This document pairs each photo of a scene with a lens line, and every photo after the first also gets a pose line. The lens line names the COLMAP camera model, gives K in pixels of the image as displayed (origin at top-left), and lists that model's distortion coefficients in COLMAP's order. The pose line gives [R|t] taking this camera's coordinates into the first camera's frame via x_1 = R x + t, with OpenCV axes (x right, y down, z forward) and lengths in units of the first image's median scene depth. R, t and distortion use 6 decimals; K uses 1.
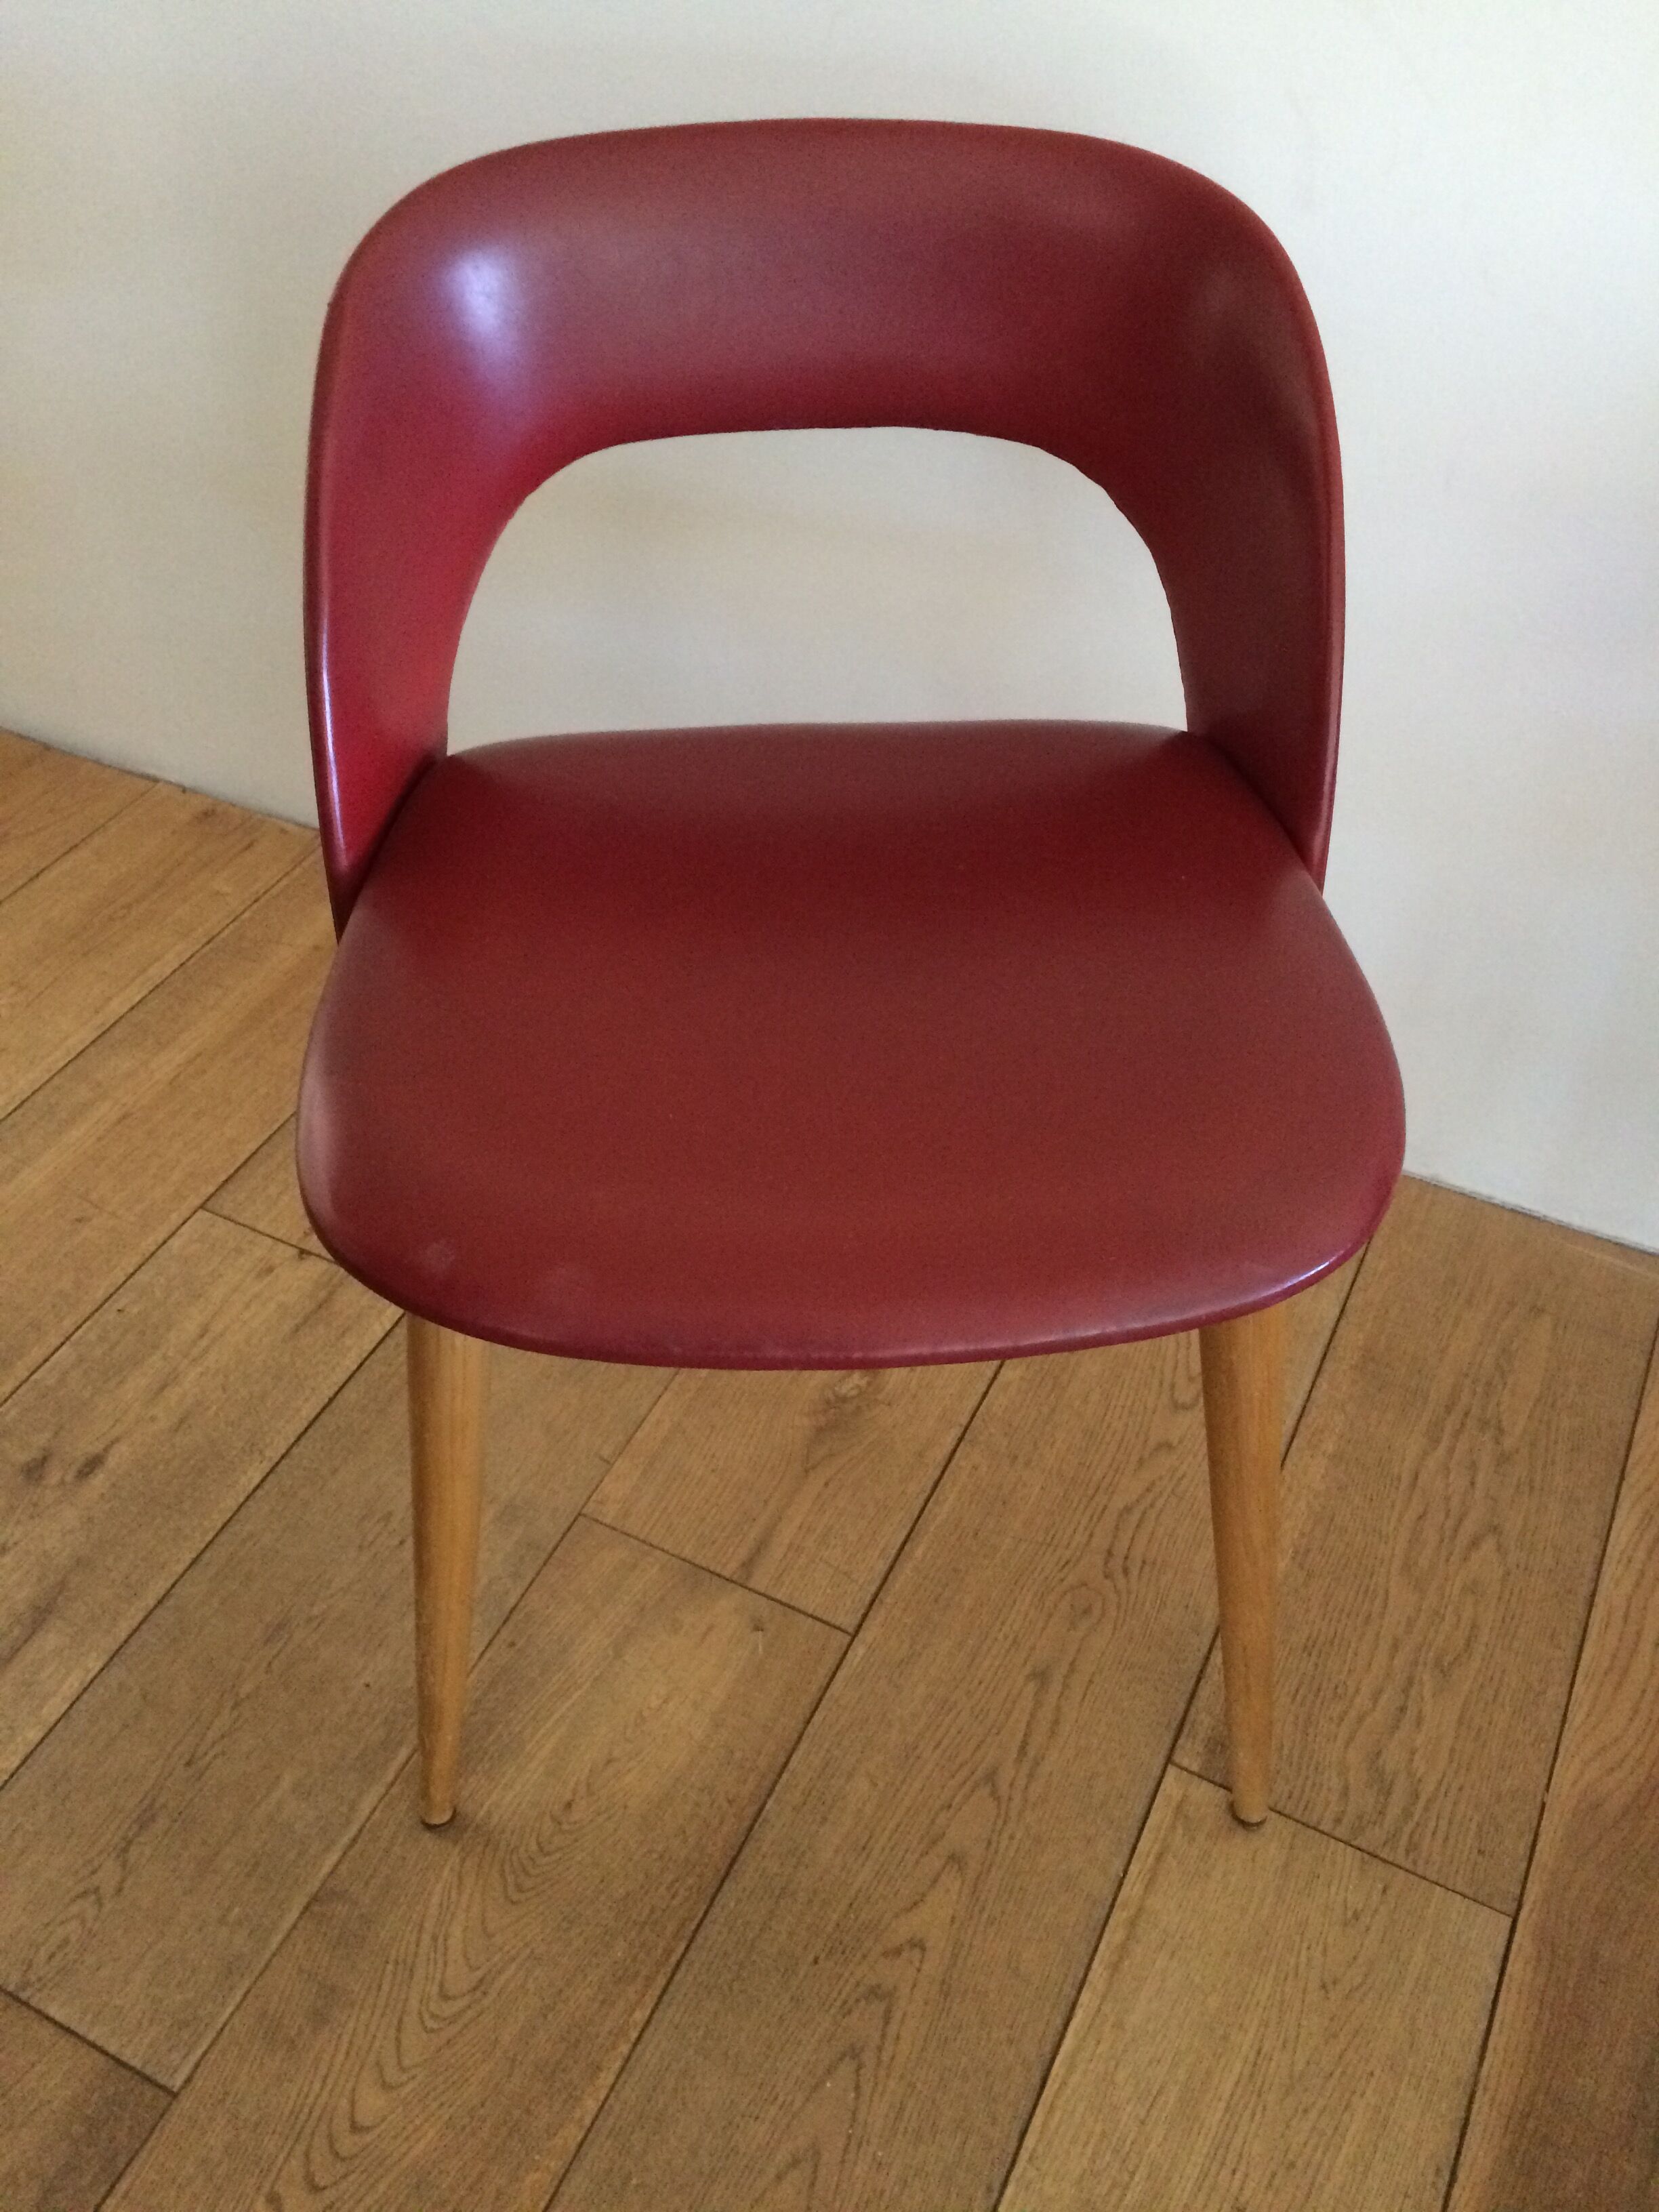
lens RADIAL K [[1906.7, 0, 836.6], [0, 1906.7, 1099.2], [0, 0, 1]] dist [0.078580, -0.111677]
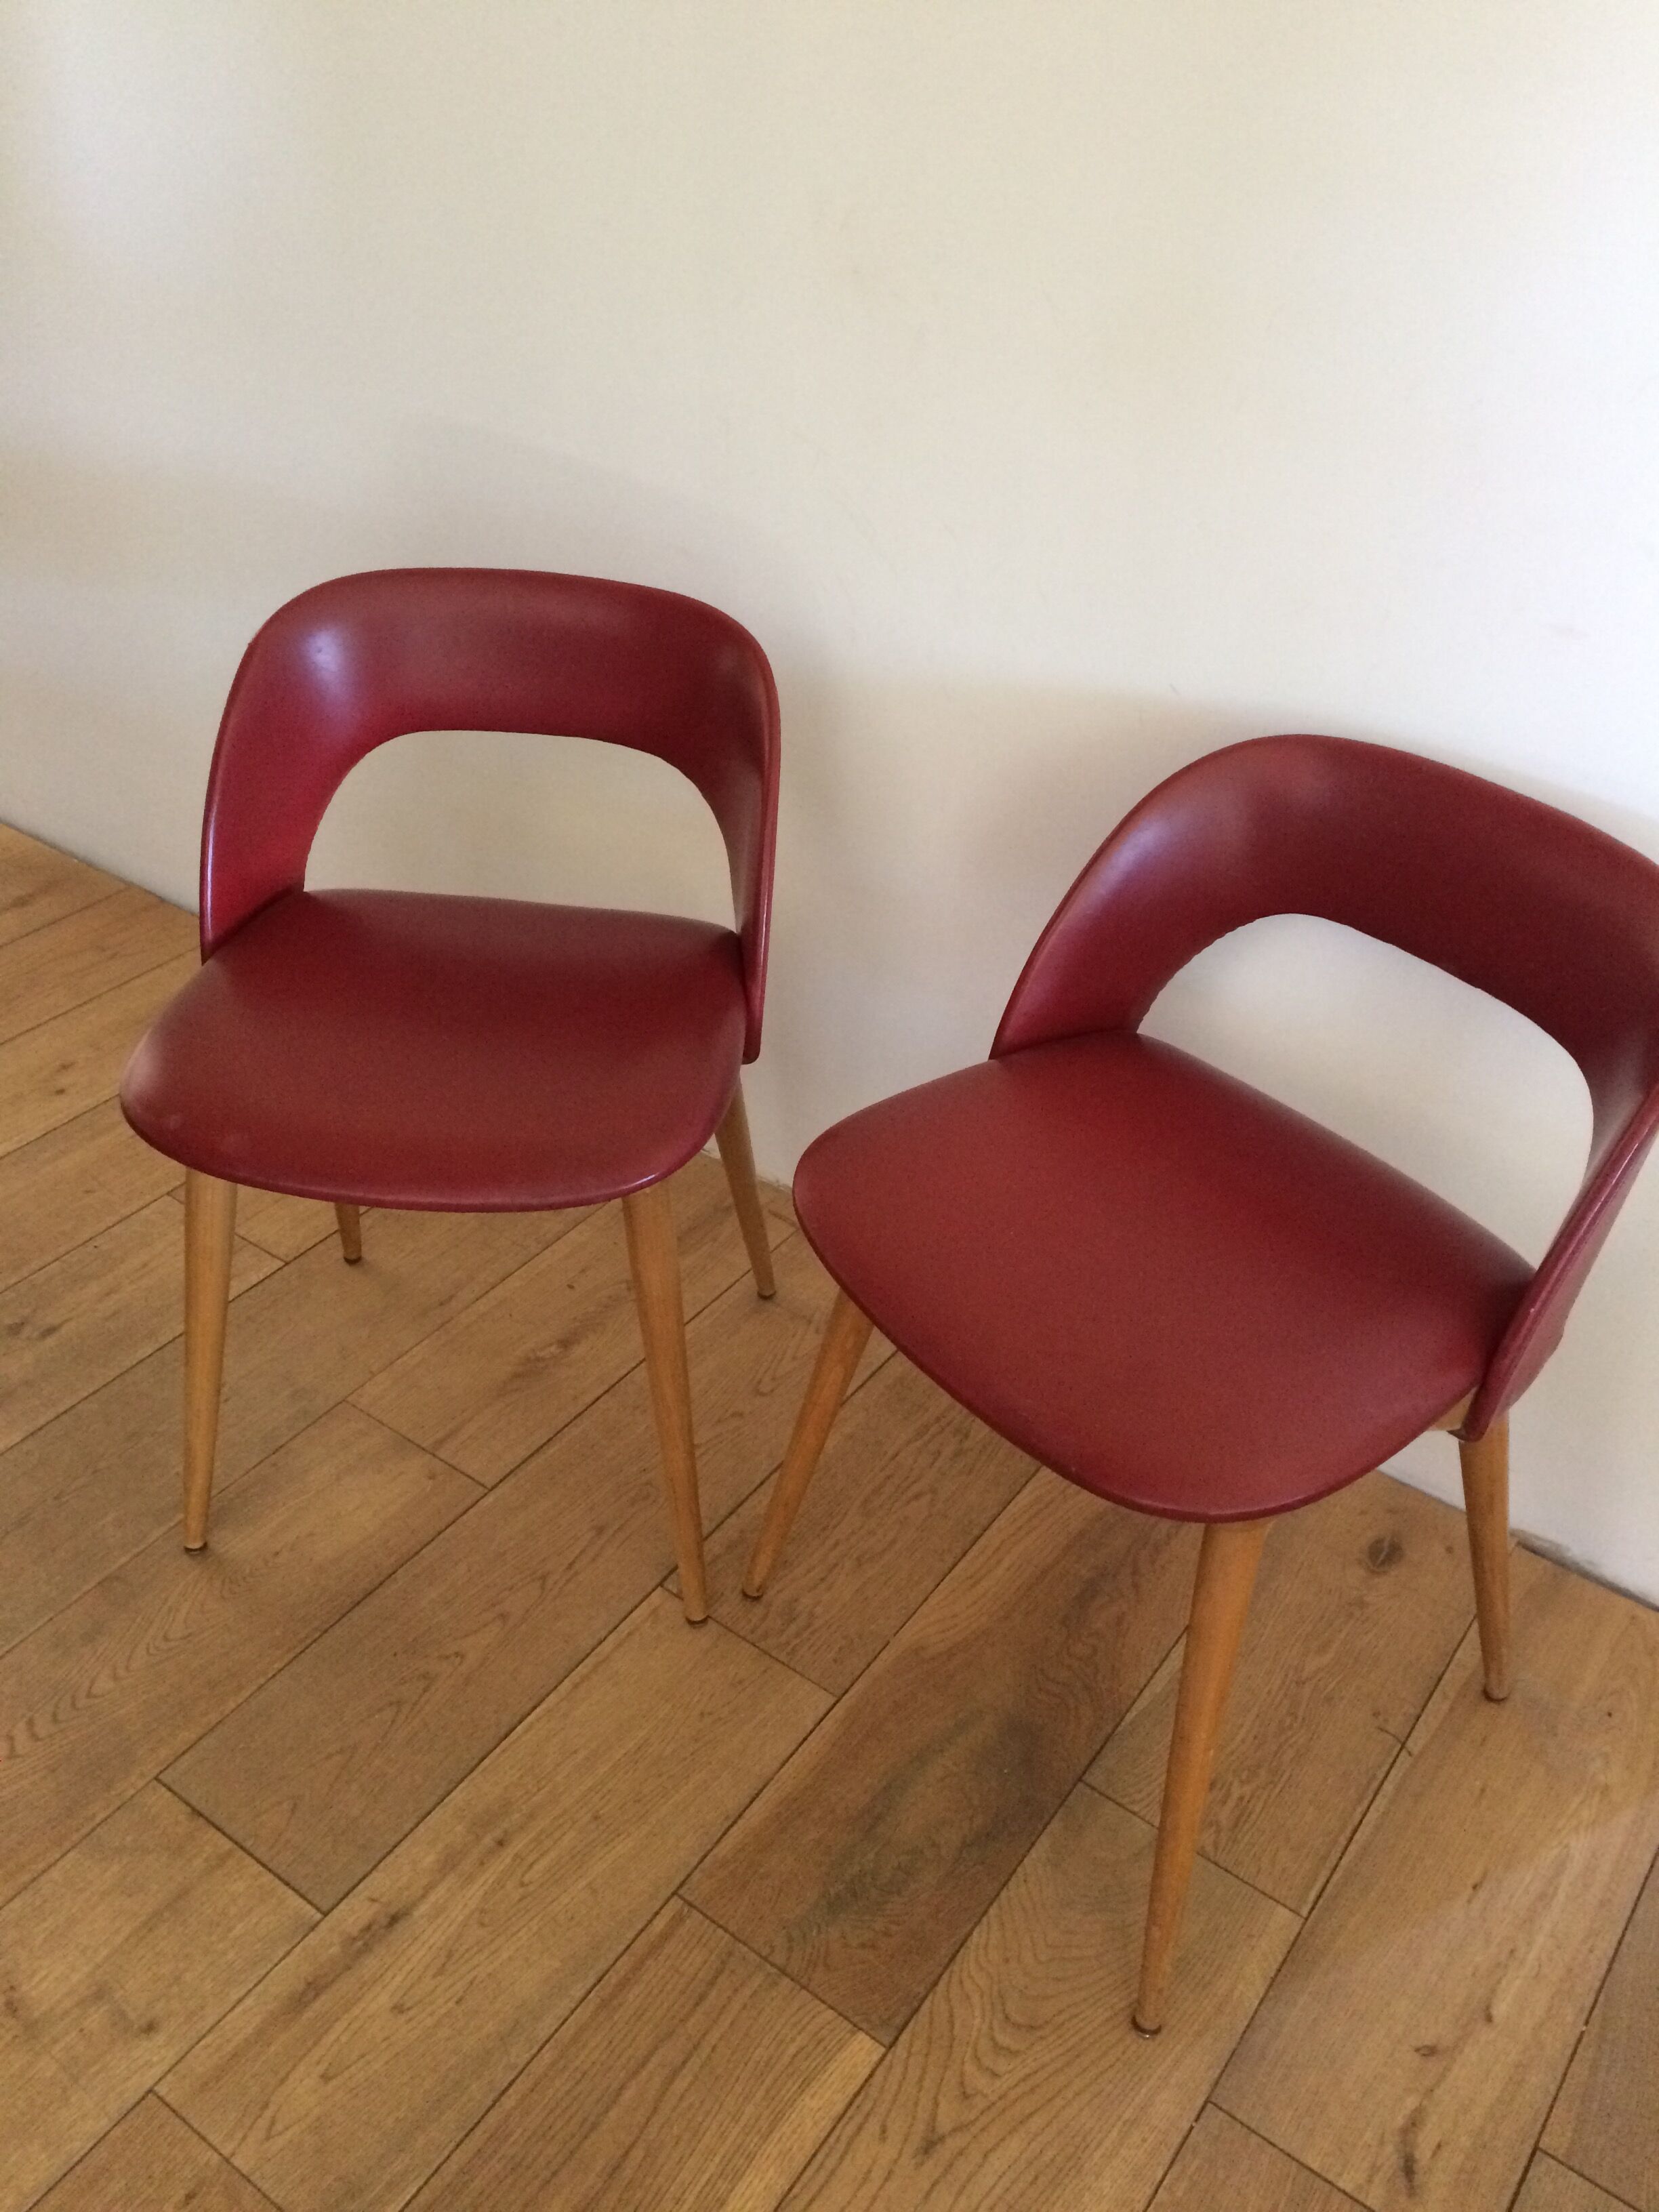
lens RADIAL K [[1906.7, 0, 837.7], [0, 1906.7, 1124.1], [0, 0, 1]] dist [0.078580, -0.111677]
pose [[0.985896, 0.121991, -0.114578, 0.425910], [-0.136911, 0.981624, -0.132924, 0.161270], [0.096257, 0.146737, 0.984481, -0.520819]]
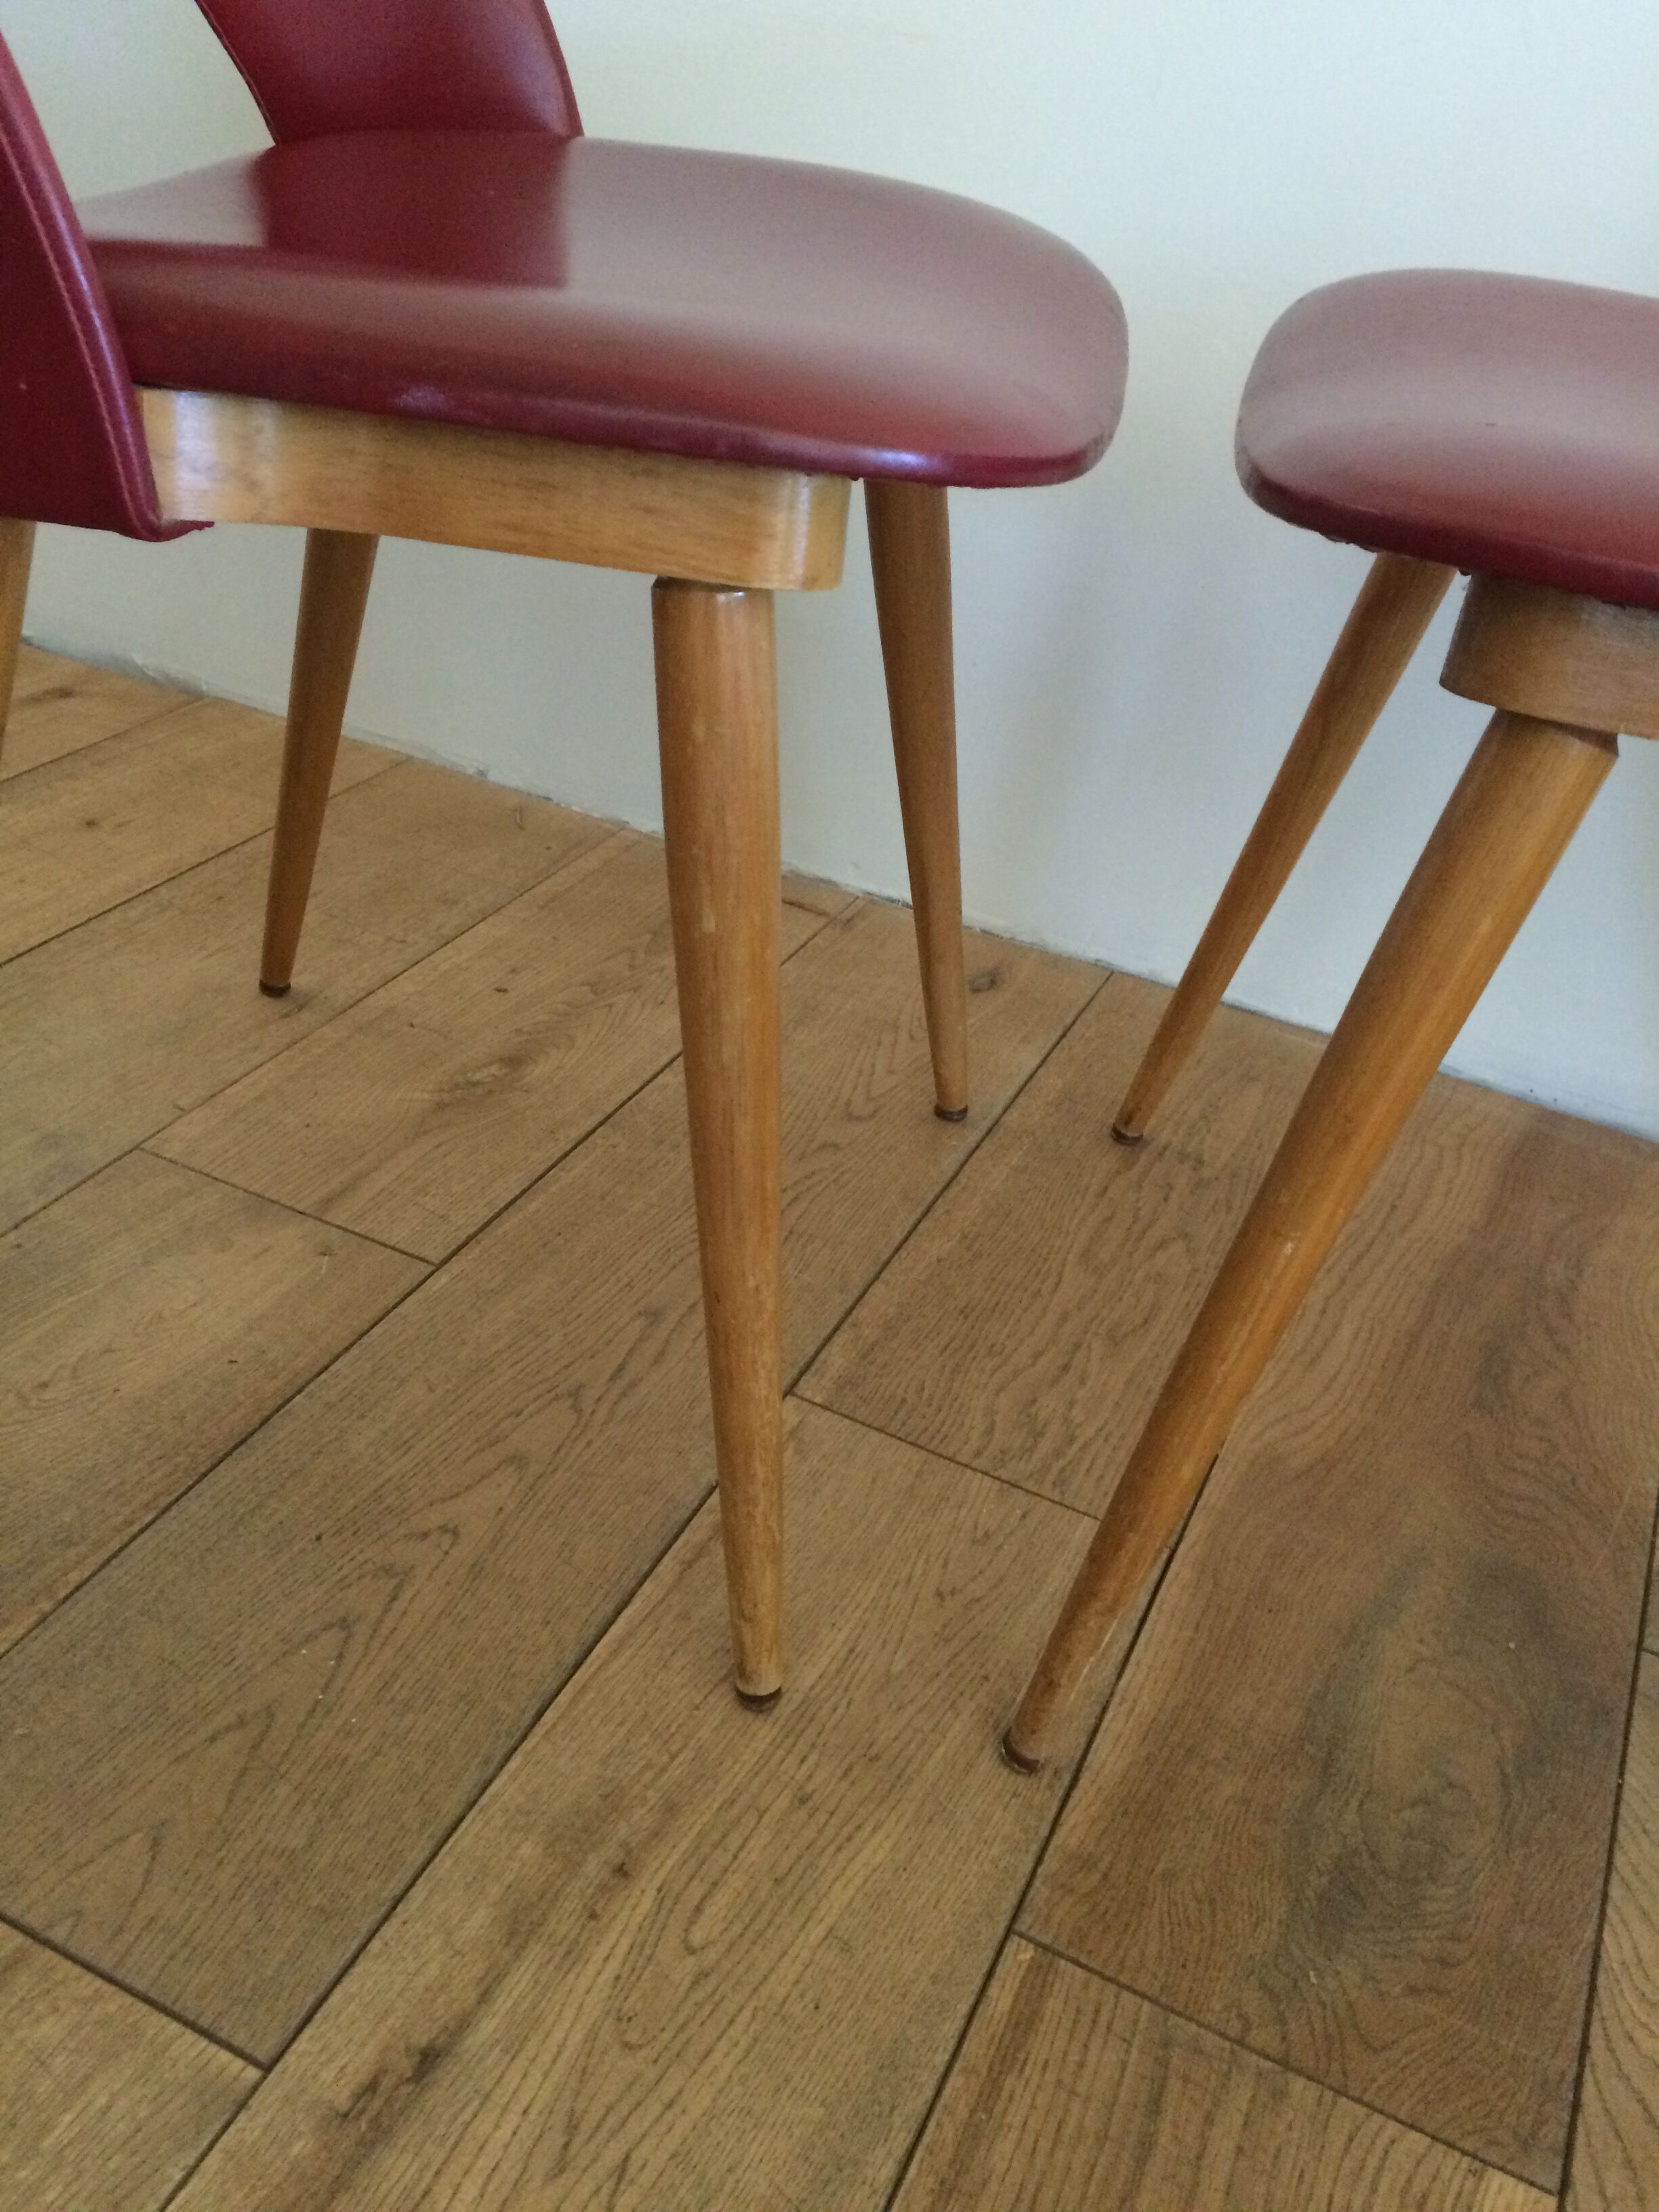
lens RADIAL K [[1906.7, 0, 836.9], [0, 1906.7, 1107.0], [0, 0, 1]] dist [0.078580, -0.111677]
pose [[0.993376, 0.083399, 0.079044, 0.112552], [-0.065651, 0.976505, -0.205252, 0.378381], [-0.094304, 0.198703, 0.975512, 0.147751]]
